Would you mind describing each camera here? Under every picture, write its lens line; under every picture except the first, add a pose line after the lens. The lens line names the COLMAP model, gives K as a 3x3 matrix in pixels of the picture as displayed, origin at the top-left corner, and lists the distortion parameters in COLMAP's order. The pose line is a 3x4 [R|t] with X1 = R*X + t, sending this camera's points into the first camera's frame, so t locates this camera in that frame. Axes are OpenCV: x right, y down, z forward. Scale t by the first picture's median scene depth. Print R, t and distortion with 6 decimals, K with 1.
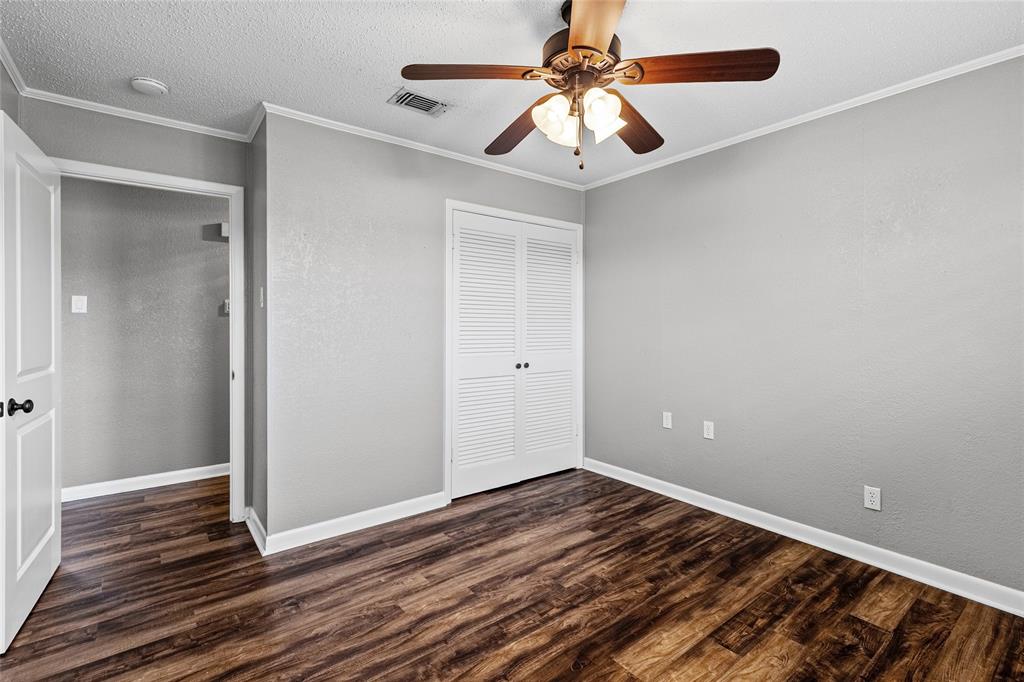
lens RADIAL K [[472.2, 0, 522.0], [0, 472.2, 323.2], [0, 0, 1]] dist [0.005499, 0.000338]
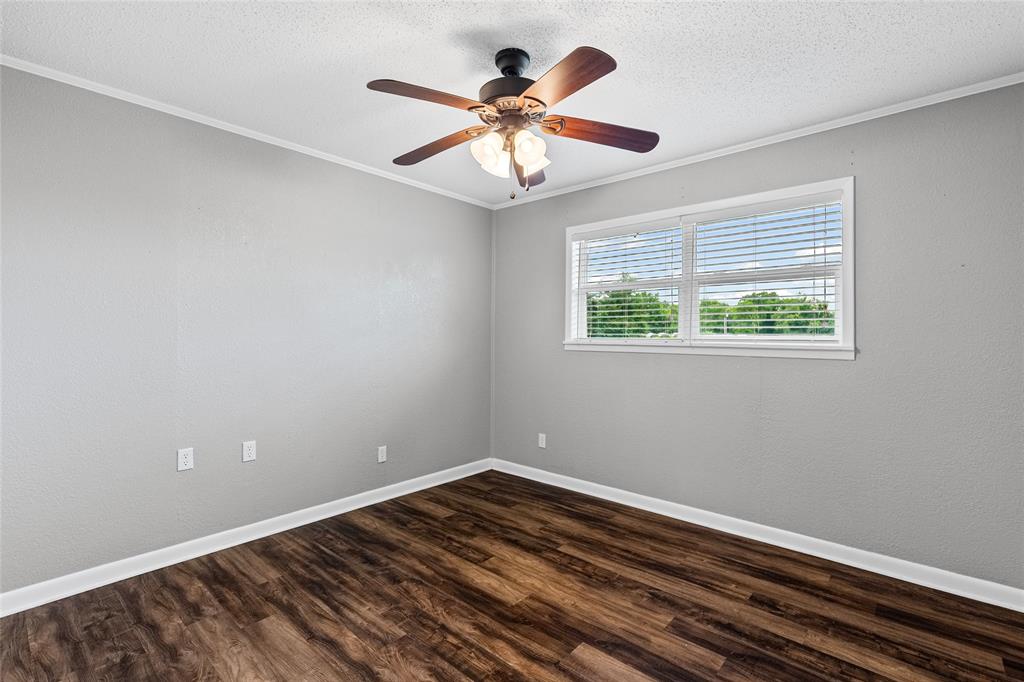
lens RADIAL K [[472.2, 0, 506.7], [0, 472.2, 332.7], [0, 0, 1]] dist [0.005499, 0.000338]
pose [[-0.172706, 0.000370, 0.984973, -0.769012], [-0.007474, 0.999971, -0.001686, 0.004227], [-0.984945, -0.007653, -0.172698, 0.937495]]
